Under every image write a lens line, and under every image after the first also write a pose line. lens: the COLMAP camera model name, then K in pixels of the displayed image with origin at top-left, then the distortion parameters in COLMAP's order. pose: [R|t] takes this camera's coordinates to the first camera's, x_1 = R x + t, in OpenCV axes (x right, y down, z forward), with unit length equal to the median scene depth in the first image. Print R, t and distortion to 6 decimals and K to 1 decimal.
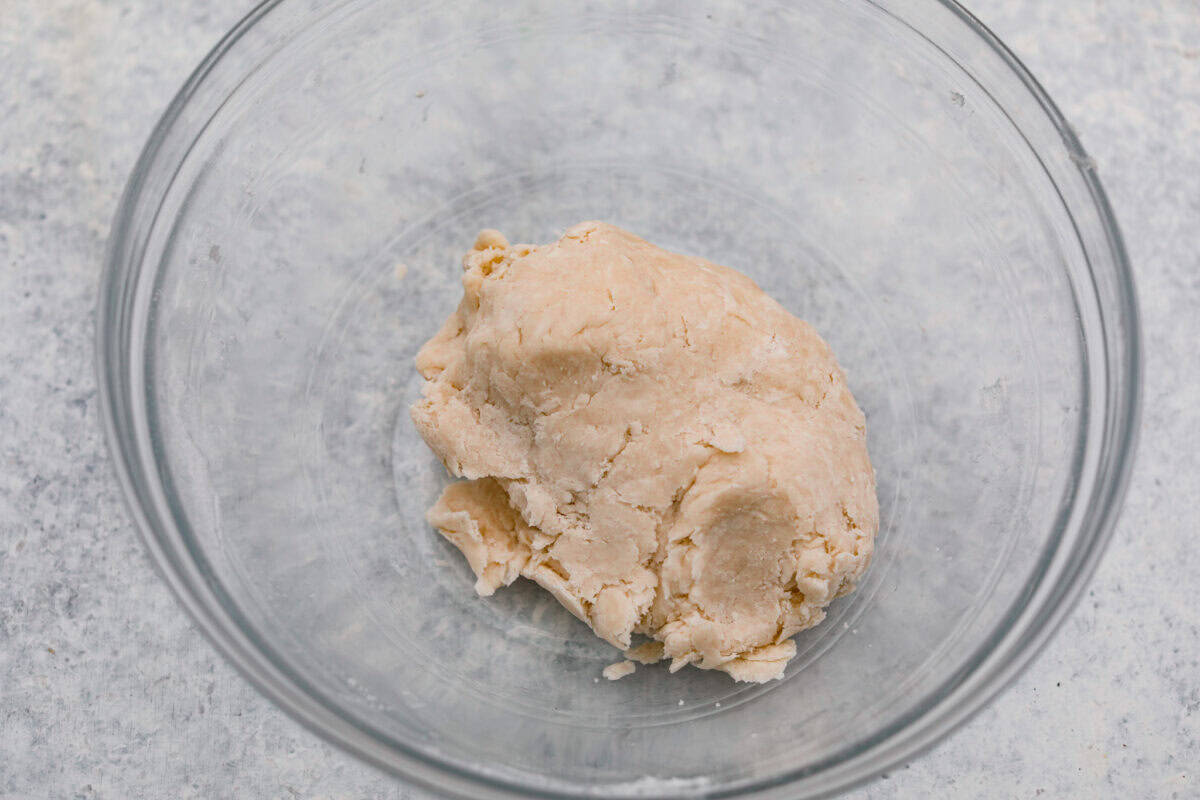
lens RADIAL K [[1827.1, 0, 597.8], [0, 1827.1, 417.5], [0, 0, 1]] dist [-0.163458, 0.000000]
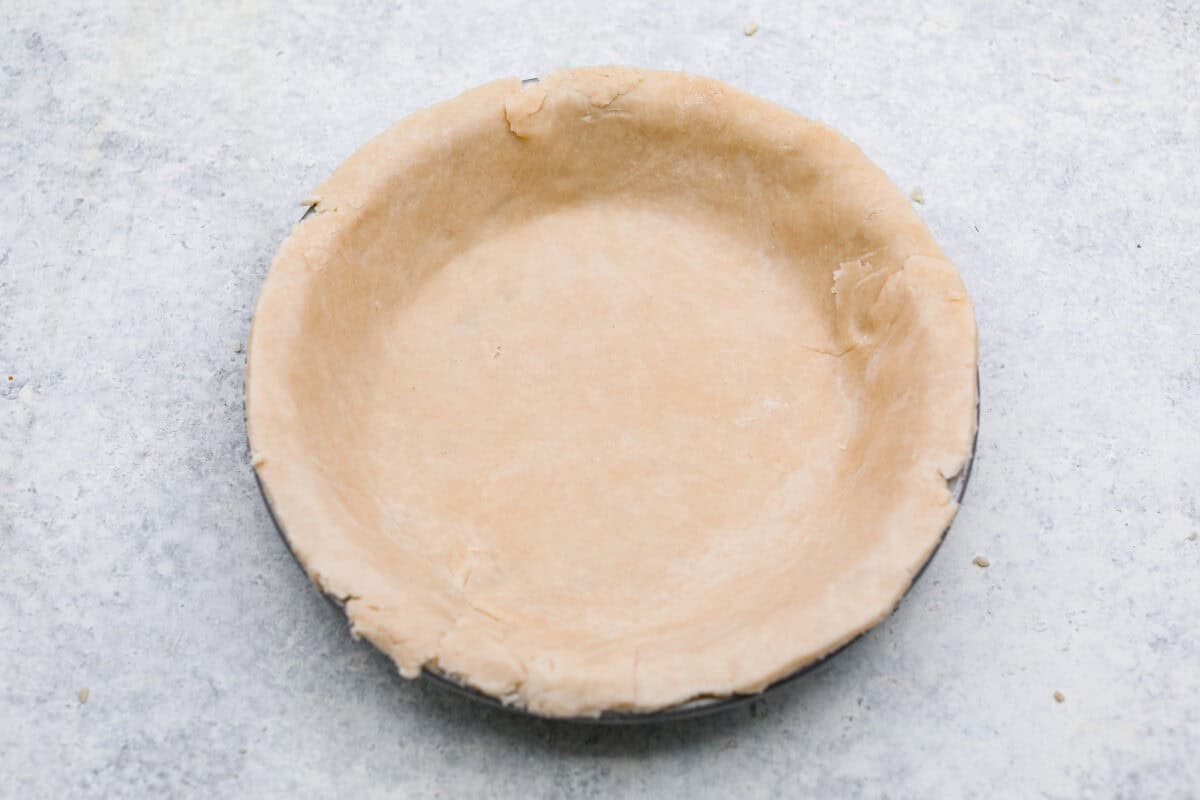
lens RADIAL K [[1827.1, 0, 595.4], [0, 1827.1, 380.5], [0, 0, 1]] dist [-0.163458, 0.000000]
pose [[0.999592, -0.003360, -0.028347, 0.020378], [0.000842, 0.996086, -0.088385, 0.164042], [0.028533, 0.088325, 0.995683, -0.398249]]
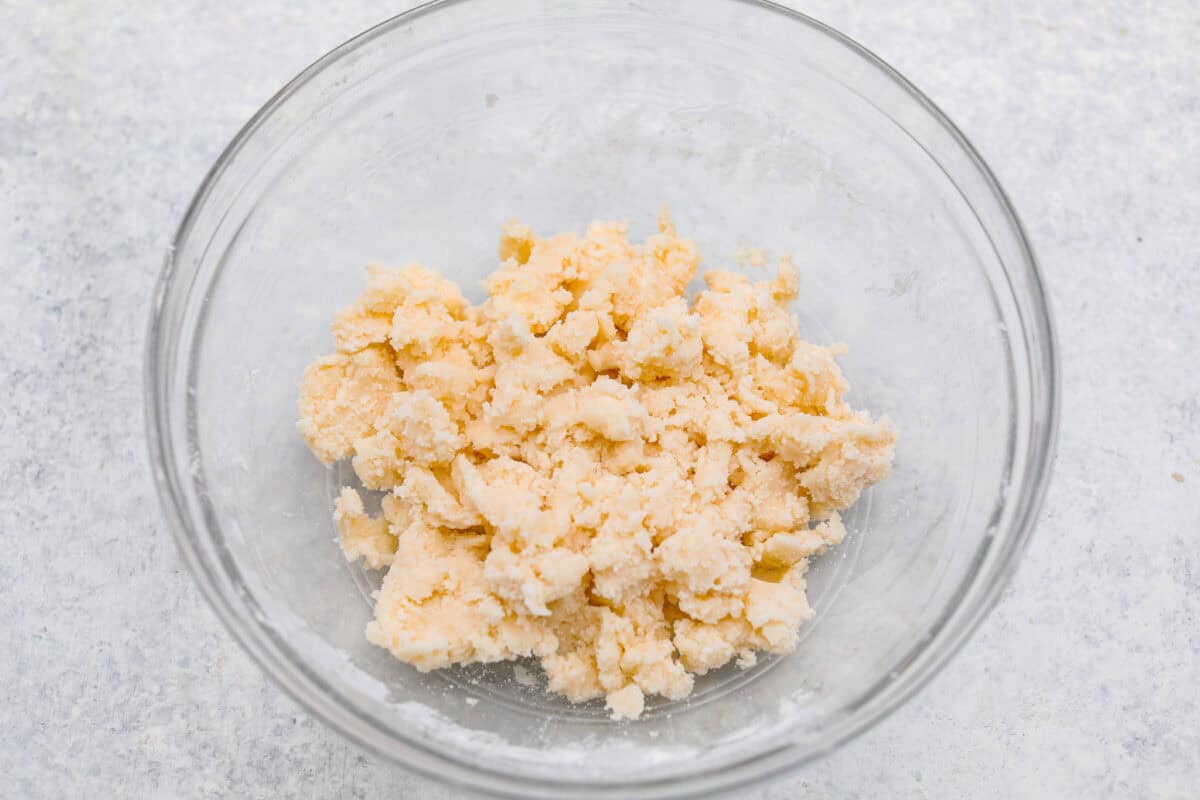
lens RADIAL K [[1827.1, 0, 591.6], [0, 1827.1, 401.5], [0, 0, 1]] dist [-0.163458, 0.000000]
pose [[0.998604, 0.022653, -0.047712, 0.116352], [-0.023469, 0.999587, -0.016601, 0.062668], [0.047317, 0.017697, 0.998723, -0.148602]]
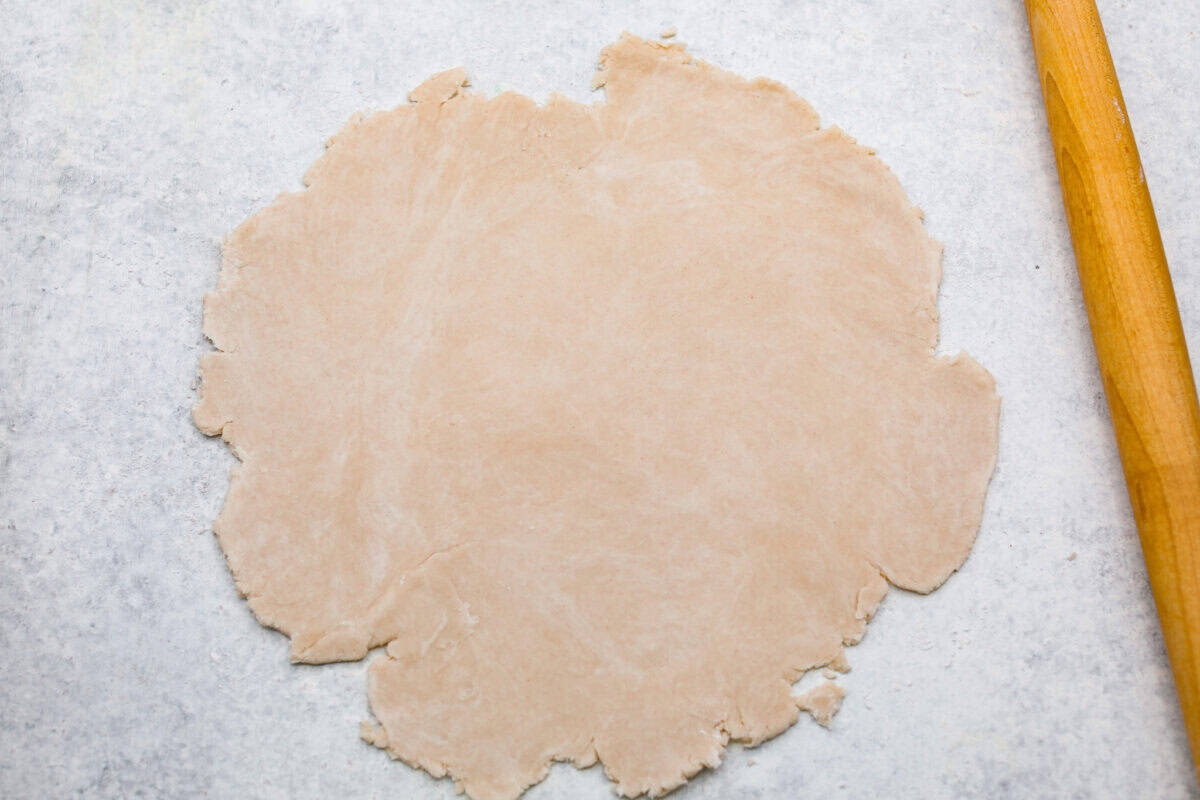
lens RADIAL K [[1827.1, 0, 598.1], [0, 1827.1, 390.1], [0, 0, 1]] dist [-0.163458, 0.000000]
pose [[0.999299, -0.013199, -0.035045, 0.096076], [0.015345, 0.997979, 0.061669, -0.069536], [0.034160, -0.062163, 0.997481, -0.513166]]
